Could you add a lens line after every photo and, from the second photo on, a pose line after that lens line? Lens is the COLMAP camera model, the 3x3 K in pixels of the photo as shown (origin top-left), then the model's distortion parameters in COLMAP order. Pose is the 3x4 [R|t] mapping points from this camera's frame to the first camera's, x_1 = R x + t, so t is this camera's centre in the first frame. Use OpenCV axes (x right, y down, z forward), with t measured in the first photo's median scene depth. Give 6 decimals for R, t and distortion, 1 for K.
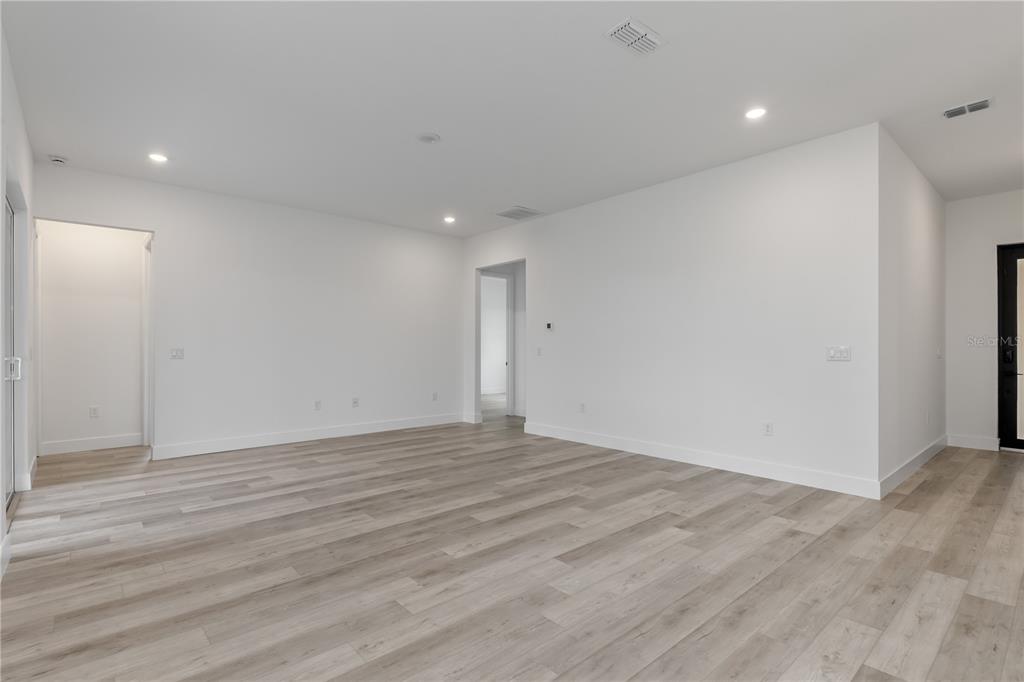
lens RADIAL K [[489.4, 0, 514.2], [0, 489.4, 346.6], [0, 0, 1]] dist [0.011885, -0.006073]
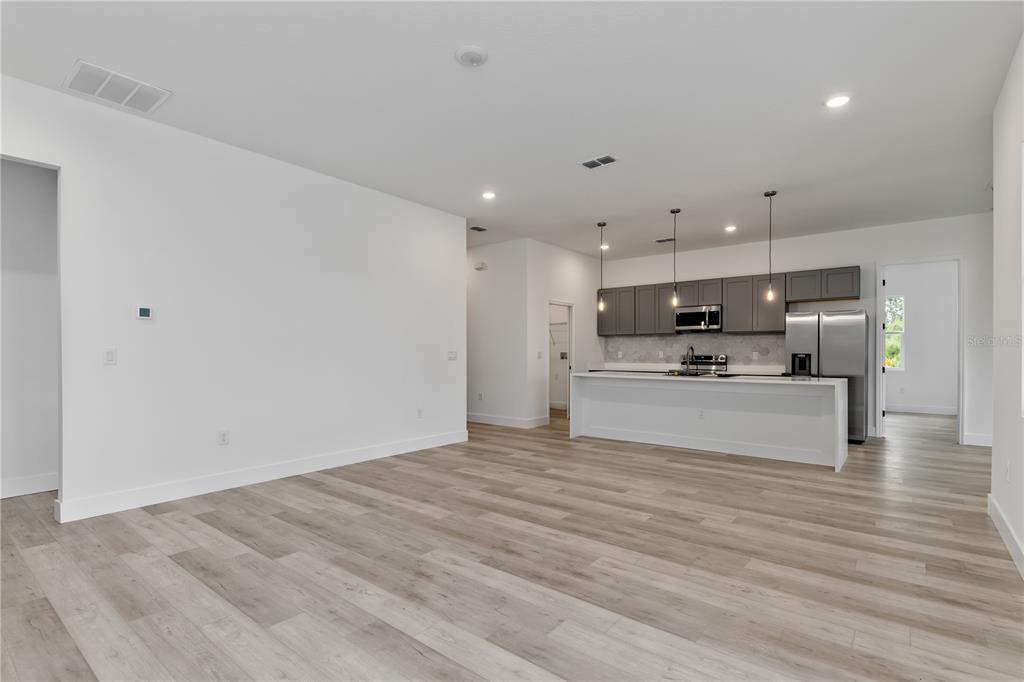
lens RADIAL K [[489.4, 0, 507.9], [0, 489.4, 346.4], [0, 0, 1]] dist [0.011885, -0.006073]
pose [[-0.160720, 0.011449, 0.986934, -1.058166], [-0.004633, 0.999913, -0.012354, 0.006953], [-0.986989, -0.006558, -0.160653, 1.264468]]
